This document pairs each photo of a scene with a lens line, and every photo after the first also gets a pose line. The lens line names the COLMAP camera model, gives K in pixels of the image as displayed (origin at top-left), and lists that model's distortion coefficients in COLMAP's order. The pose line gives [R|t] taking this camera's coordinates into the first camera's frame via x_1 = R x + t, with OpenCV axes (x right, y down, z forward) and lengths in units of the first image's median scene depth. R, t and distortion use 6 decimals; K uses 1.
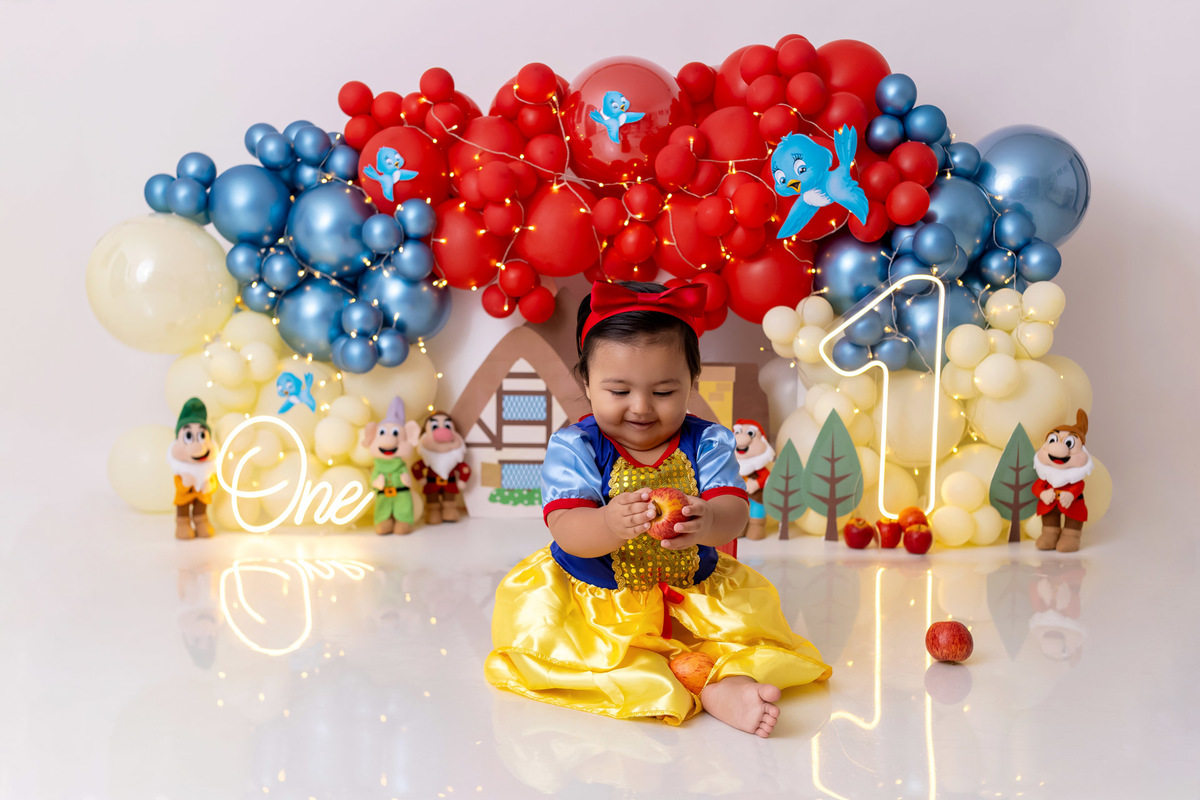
lens RADIAL K [[1253.8, 0, 590.4], [0, 1253.8, 448.4], [0, 0, 1]] dist [-0.005212, 0.000000]
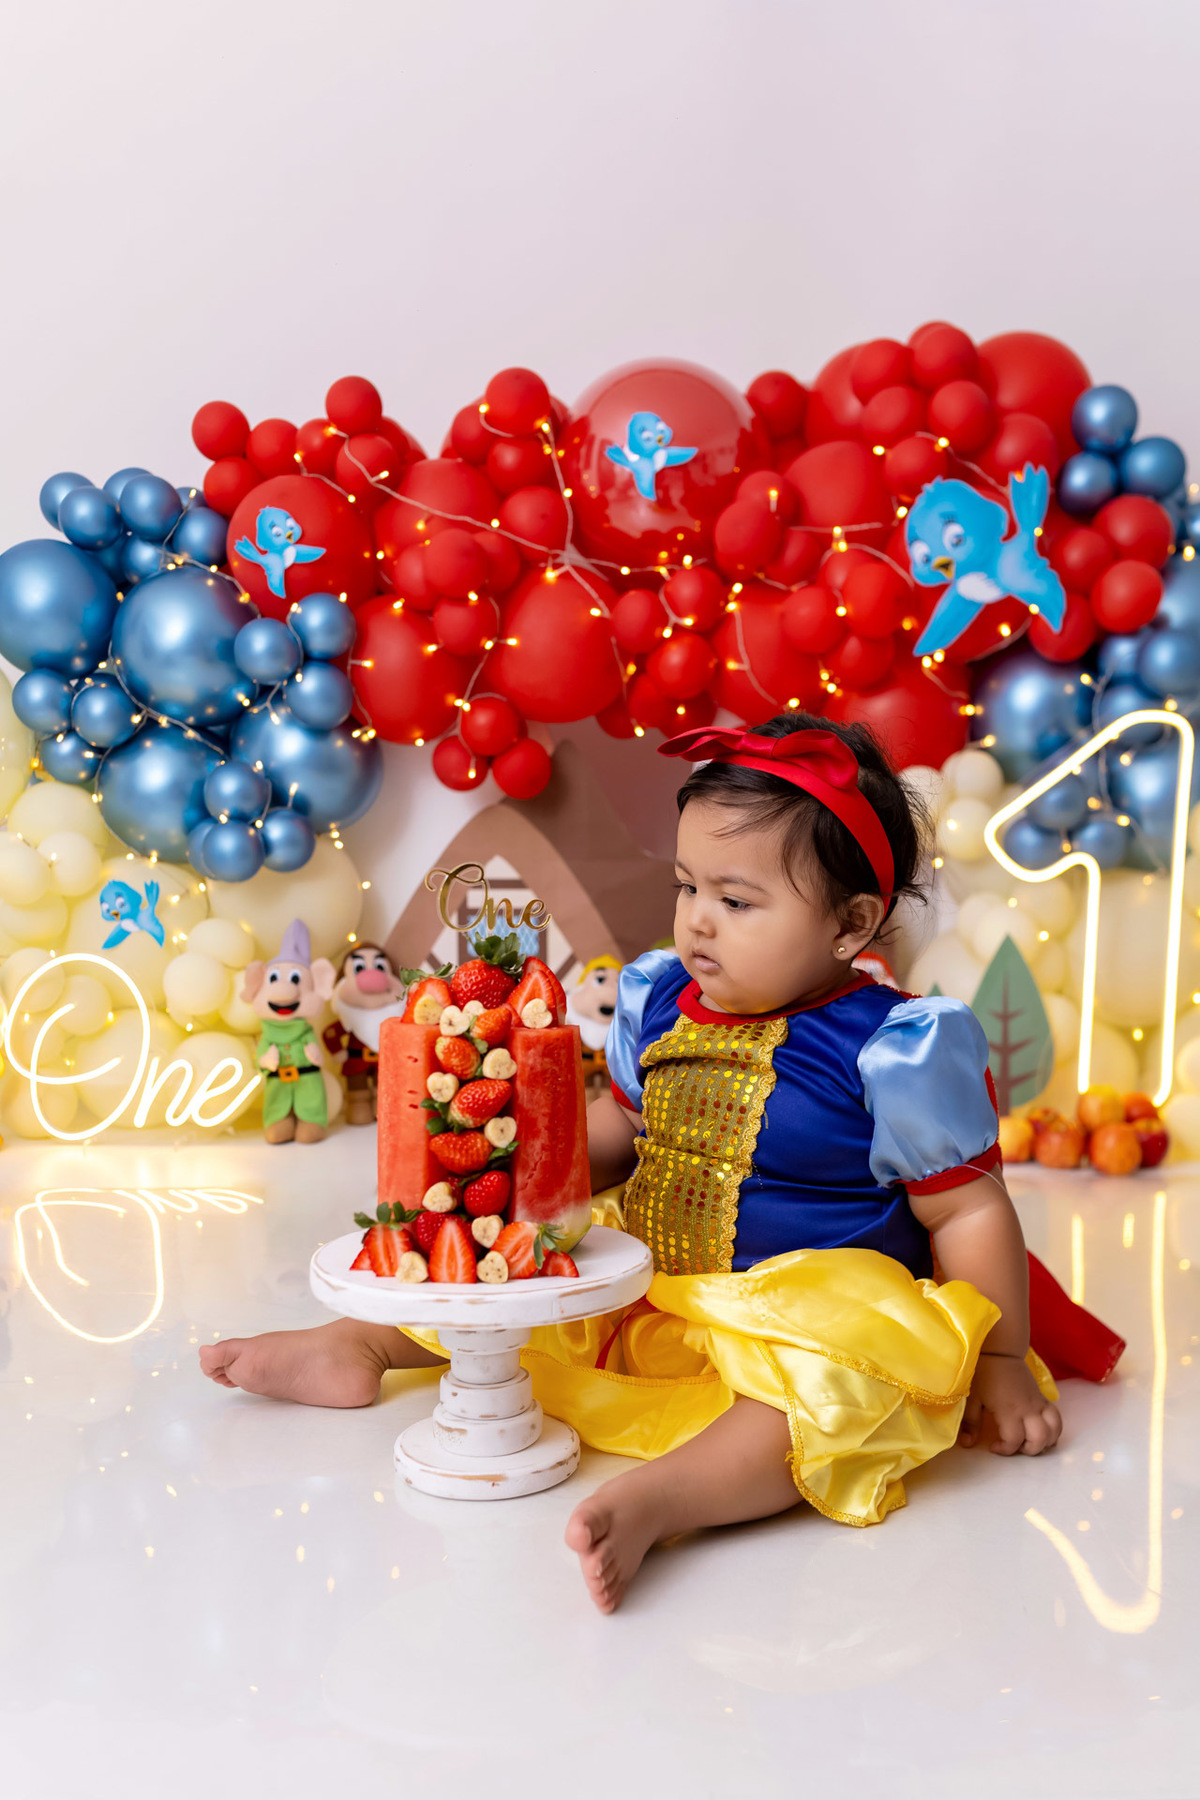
lens RADIAL K [[1780.1, 0, 619.0], [0, 1780.1, 1074.0], [0, 0, 1]] dist [-0.001903, 0.003618]
pose [[0.999709, -0.009925, 0.021990, -0.016119], [0.008934, 0.998960, 0.044706, -0.003085], [-0.022411, -0.044496, 0.998758, 0.120492]]
